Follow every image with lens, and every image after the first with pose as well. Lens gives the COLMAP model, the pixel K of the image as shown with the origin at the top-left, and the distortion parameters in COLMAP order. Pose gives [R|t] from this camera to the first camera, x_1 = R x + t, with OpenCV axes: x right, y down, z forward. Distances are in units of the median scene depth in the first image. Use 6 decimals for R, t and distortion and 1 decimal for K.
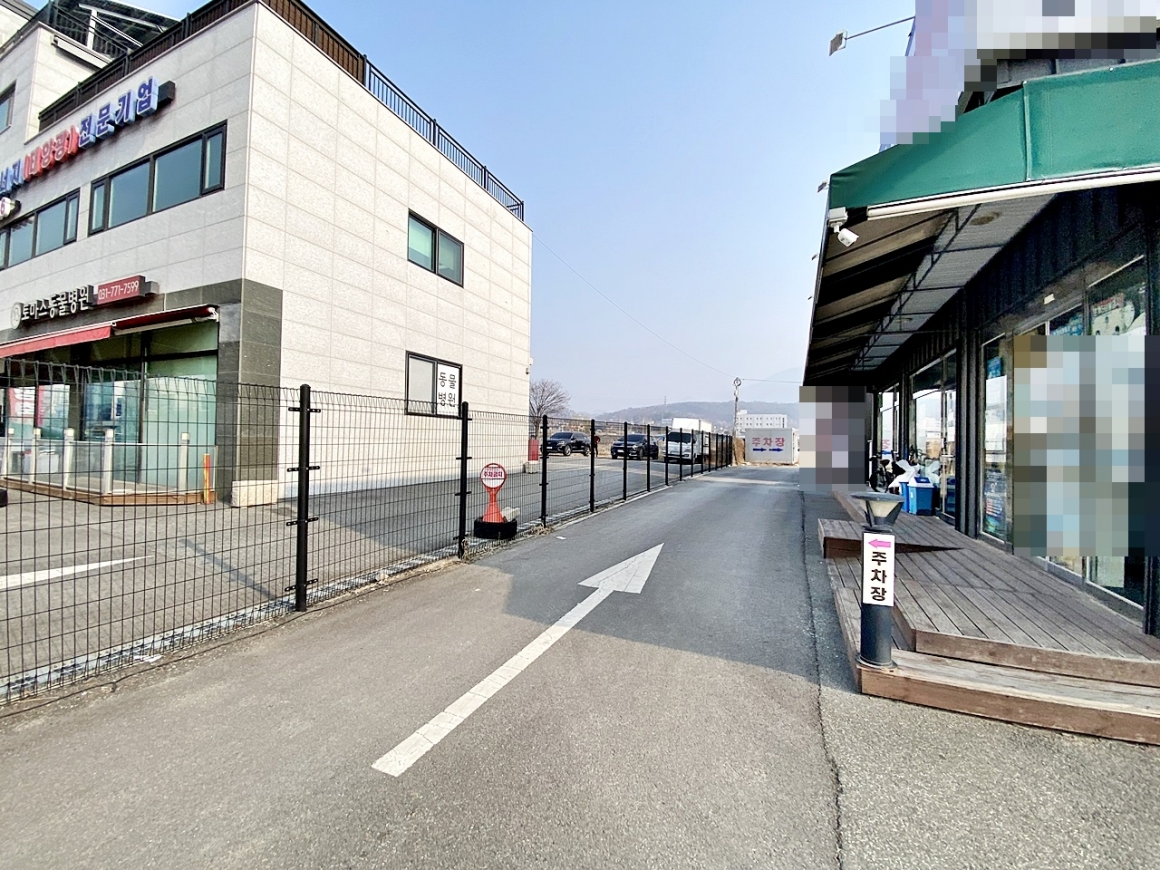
lens RADIAL K [[469.3, 0, 577.0], [0, 469.3, 434.9], [0, 0, 1]] dist [0.005753, -0.013760]
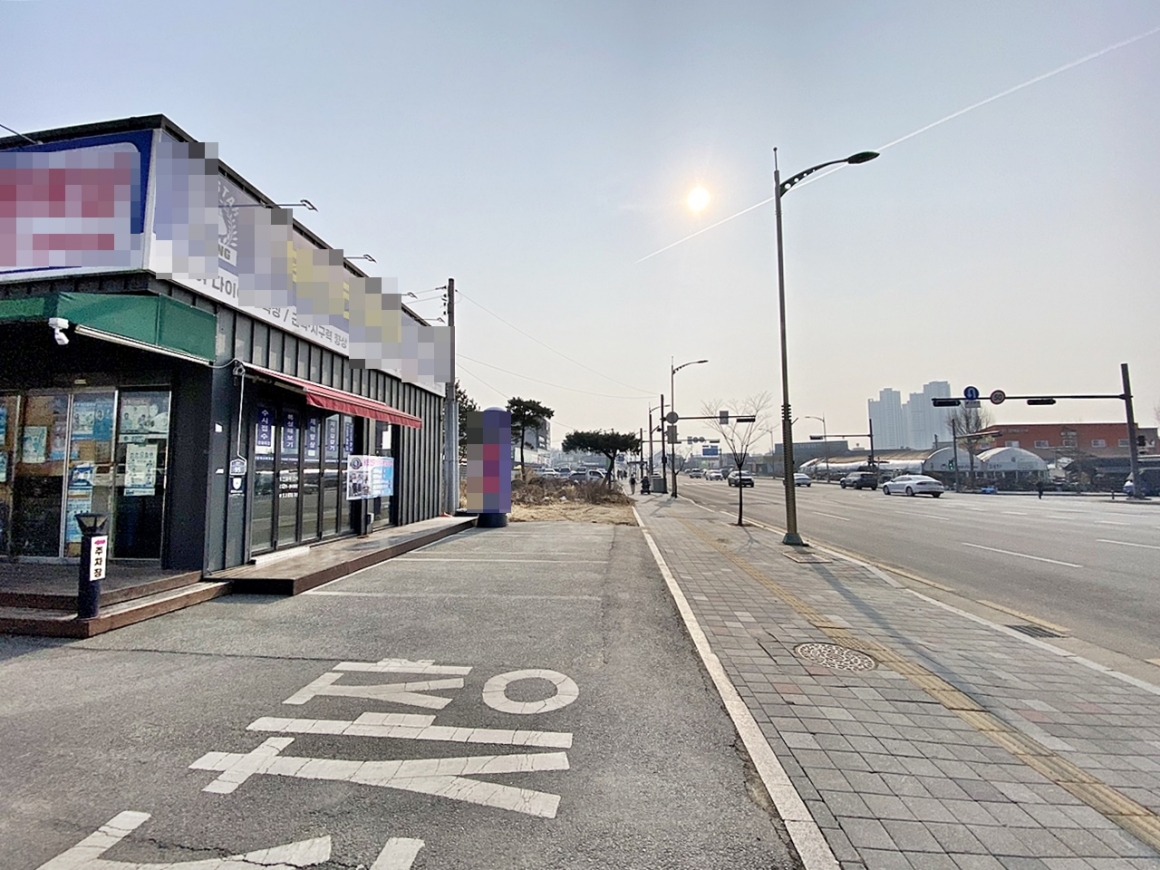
lens RADIAL K [[479.6, 0, 580.1], [0, 479.6, 433.6], [0, 0, 1]] dist [0.008951, -0.012899]
pose [[-0.340575, 0.058392, 0.938402, -0.504084], [-0.008664, 0.997832, -0.065234, -0.018299], [-0.940177, -0.030348, -0.339331, -0.005382]]
